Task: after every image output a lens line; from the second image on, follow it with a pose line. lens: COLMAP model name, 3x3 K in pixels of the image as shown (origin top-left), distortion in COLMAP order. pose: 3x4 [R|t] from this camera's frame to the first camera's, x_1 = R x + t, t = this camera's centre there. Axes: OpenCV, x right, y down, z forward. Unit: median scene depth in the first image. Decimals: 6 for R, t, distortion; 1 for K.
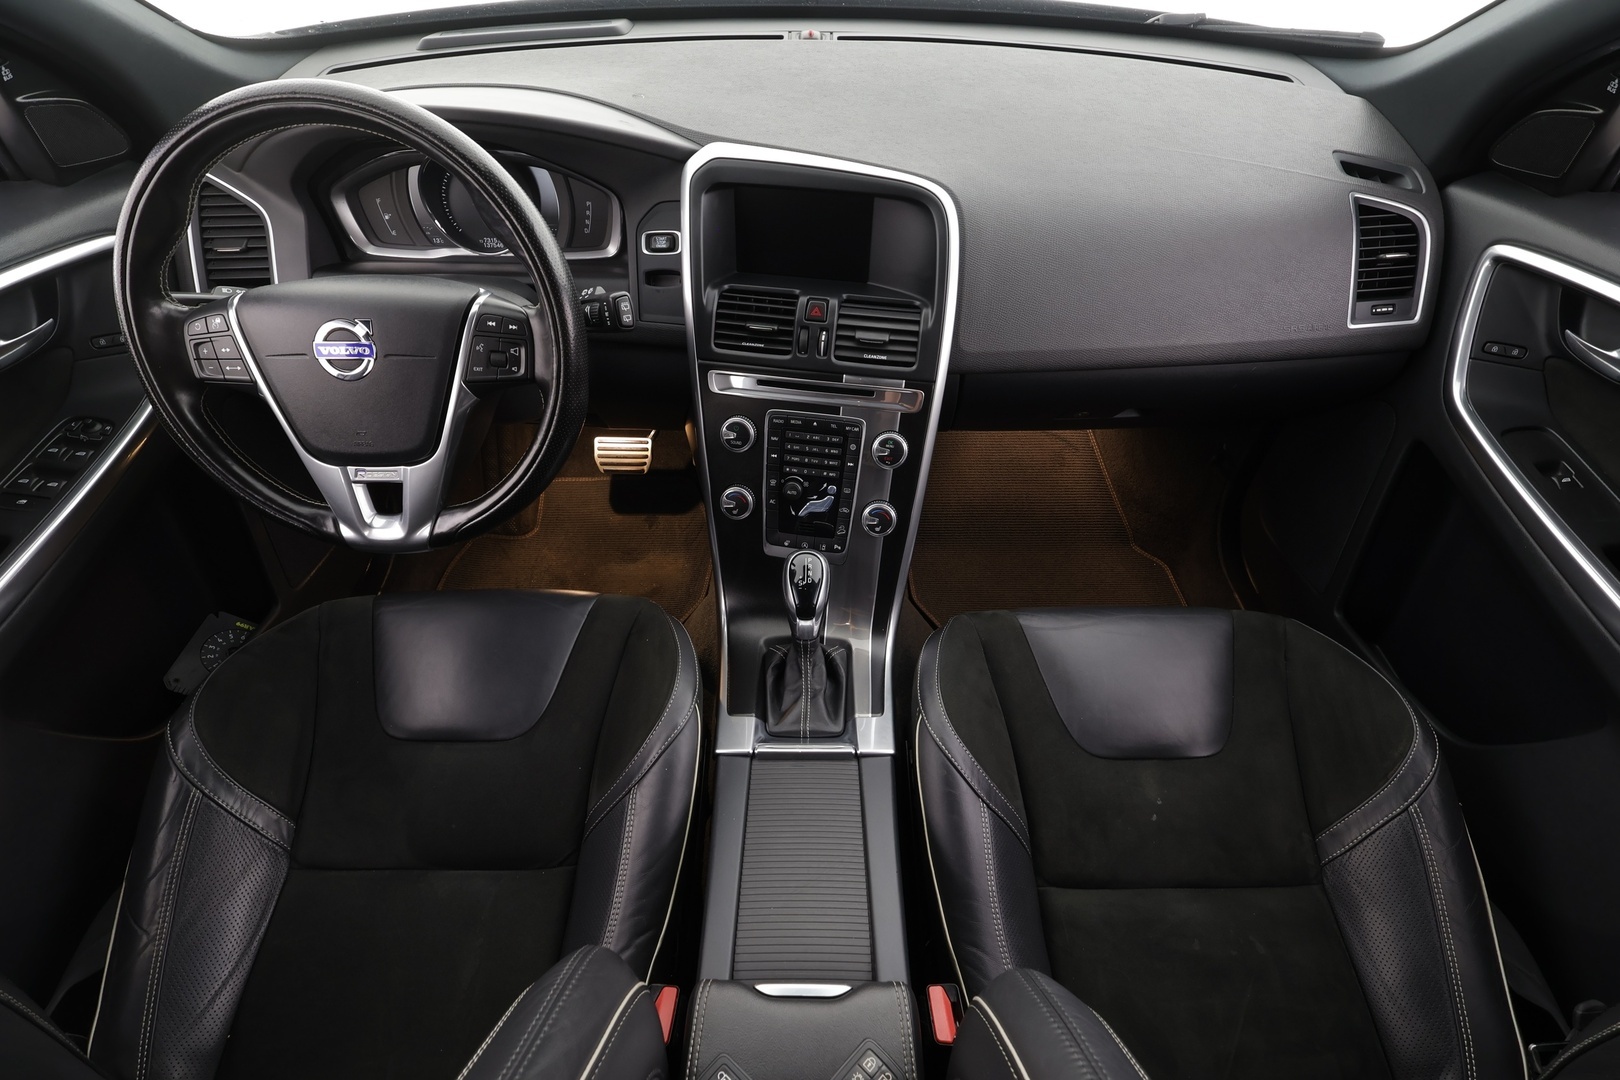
lens RADIAL K [[752.2, 0, 810.0], [0, 752.2, 540.0], [0, 0, 1]] dist [-0.008723, 0.004588]
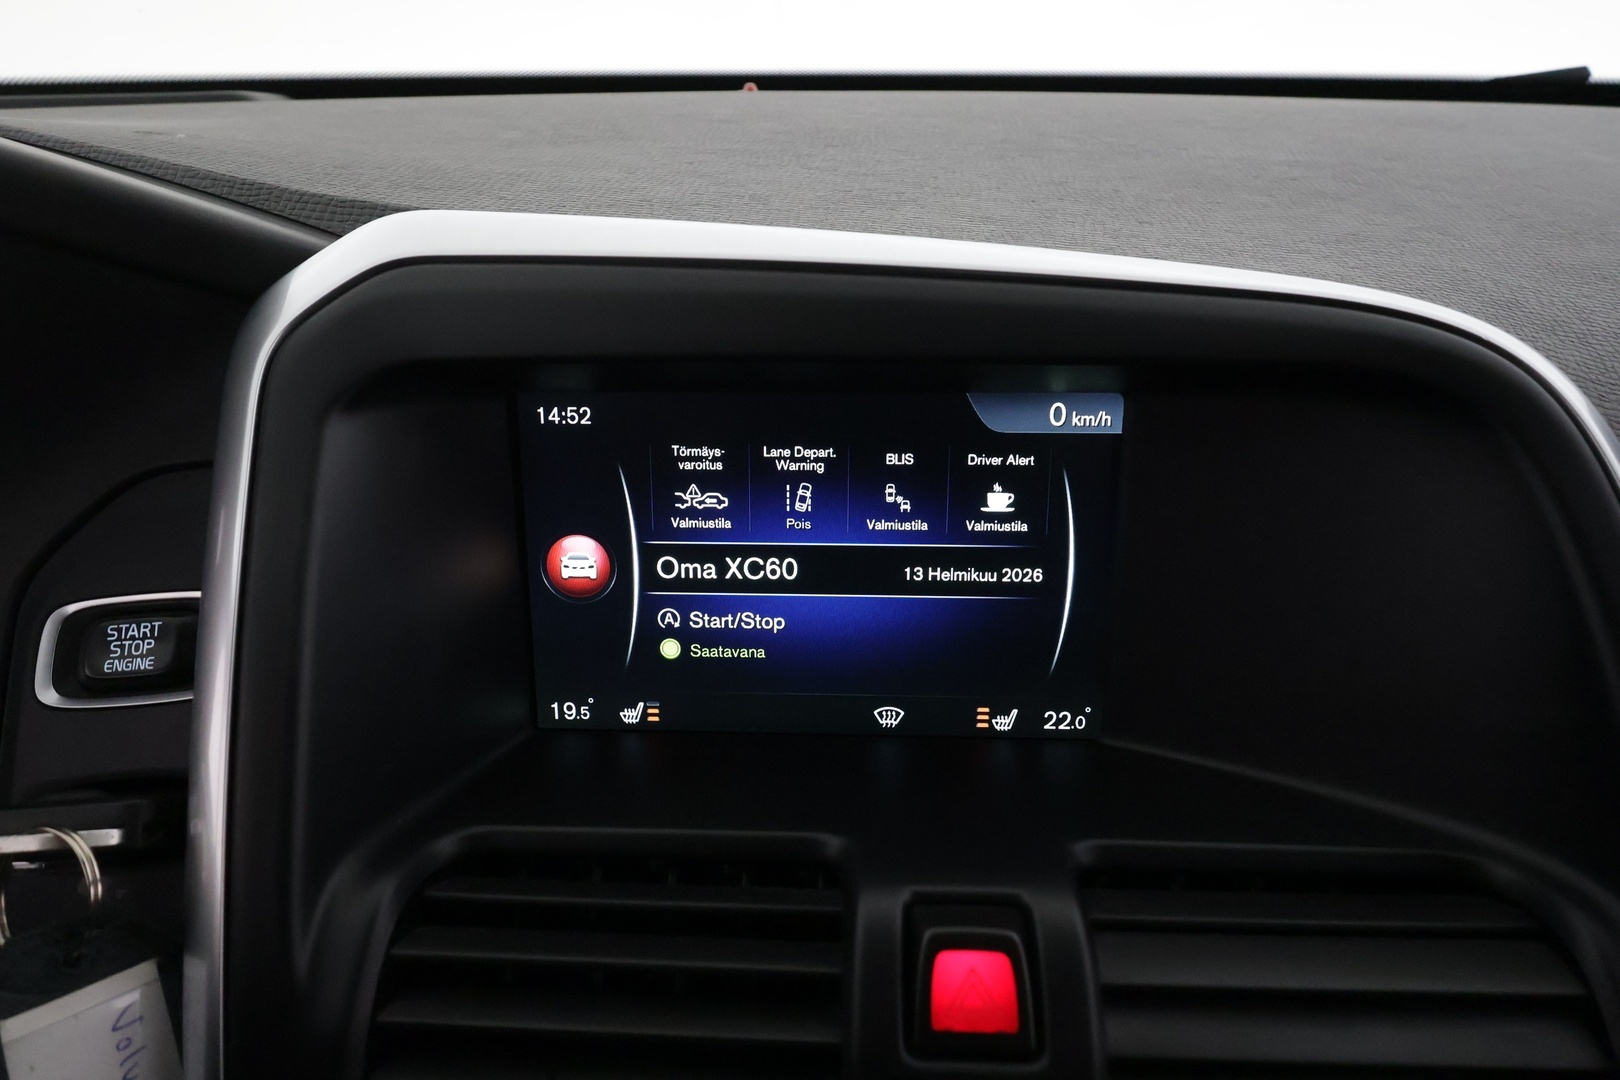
lens RADIAL K [[963.4, 0, 810.0], [0, 963.4, 540.0], [0, 0, 1]] dist [0.001944, 0.000019]
pose [[0.993269, -0.061335, 0.098260, -0.039577], [0.094766, 0.918098, -0.384857, -0.306421], [-0.066607, 0.391578, 0.917731, 0.739330]]
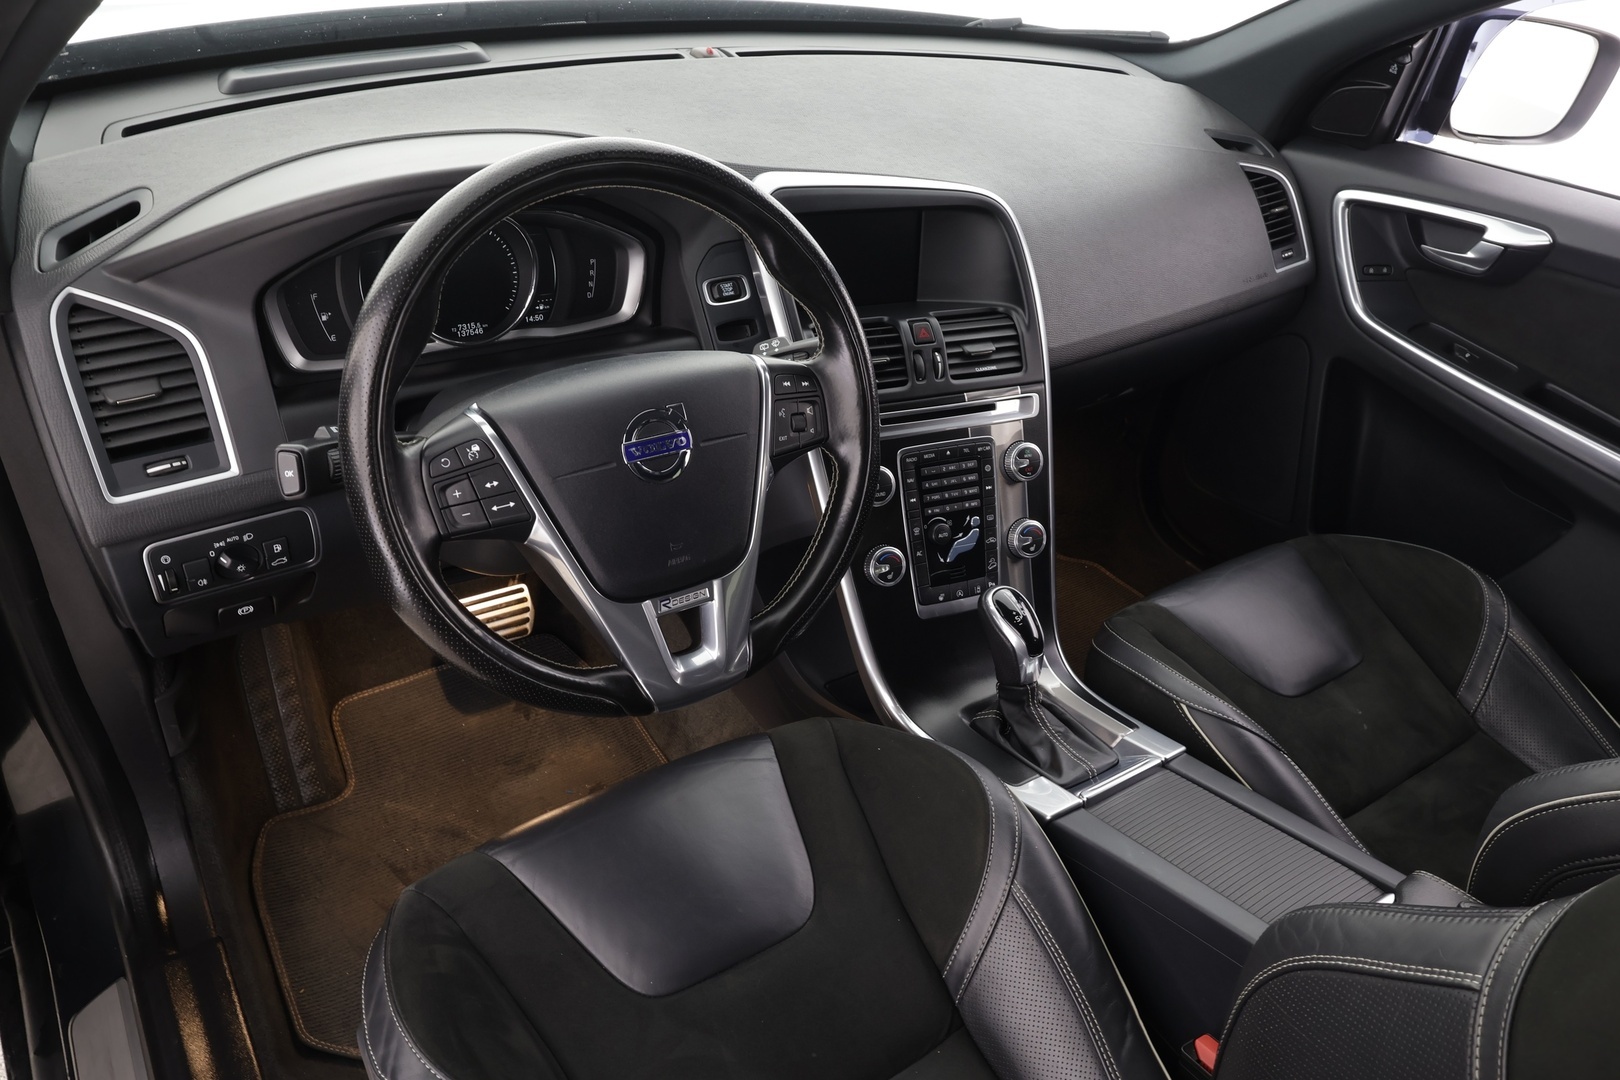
lens RADIAL K [[1152.1, 0, 810.0], [0, 1152.1, 540.0], [0, 0, 1]] dist [-0.002733, 0.000610]
pose [[0.825753, -0.252440, 0.504387, -0.842353], [0.331916, 0.940504, -0.072683, -0.012211], [-0.456030, 0.227433, 0.860413, -0.078054]]
